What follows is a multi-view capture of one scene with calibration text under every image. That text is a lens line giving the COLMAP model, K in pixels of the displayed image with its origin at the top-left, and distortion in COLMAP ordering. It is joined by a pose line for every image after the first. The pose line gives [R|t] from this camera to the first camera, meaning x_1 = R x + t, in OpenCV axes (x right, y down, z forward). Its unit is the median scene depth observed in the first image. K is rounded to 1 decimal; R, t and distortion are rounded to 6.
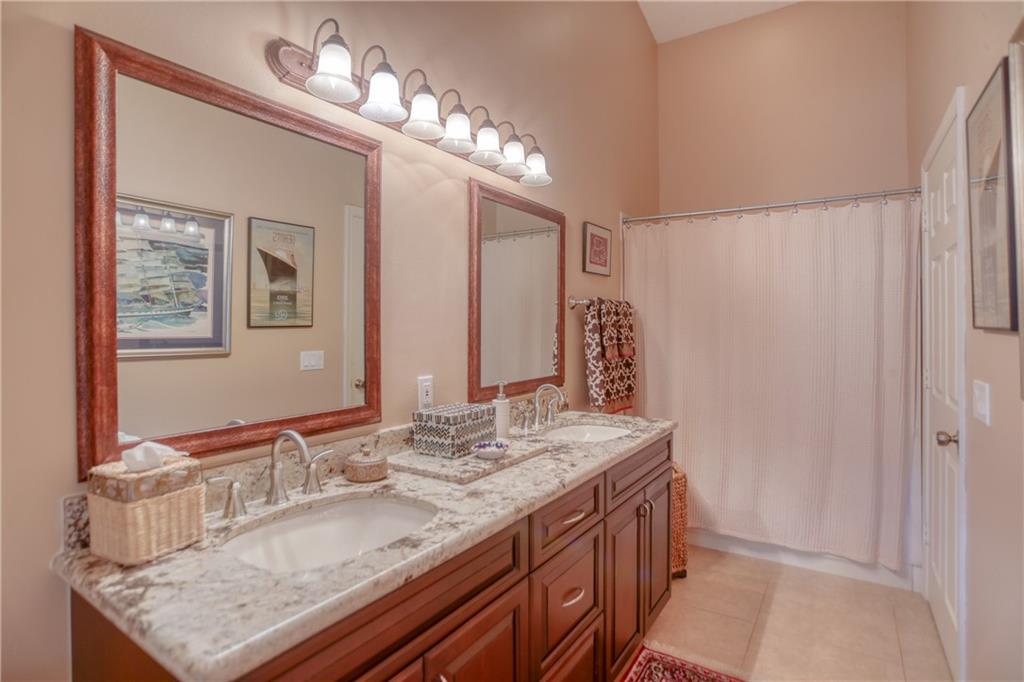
lens RADIAL K [[515.4, 0, 509.6], [0, 515.4, 331.2], [0, 0, 1]] dist [-0.073834, 0.036107]
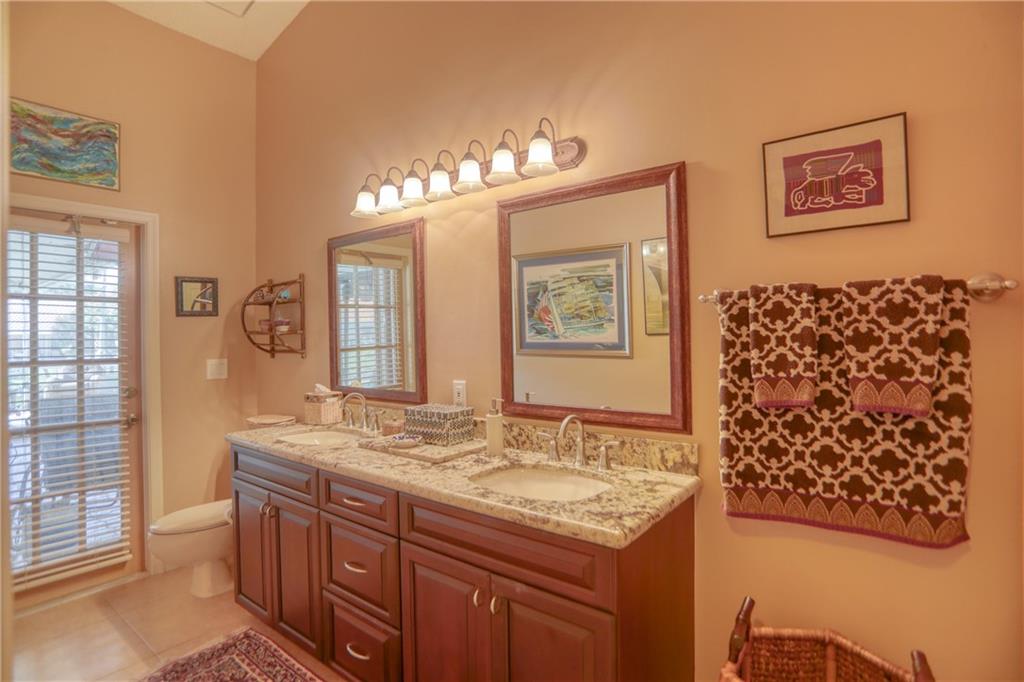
lens RADIAL K [[515.4, 0, 509.6], [0, 515.4, 331.2], [0, 0, 1]] dist [-0.073834, 0.036107]
pose [[-0.078593, 0.005279, -0.996893, 0.785765], [0.015265, 0.999875, 0.004092, -0.027728], [0.996790, -0.014896, -0.078664, 0.876482]]
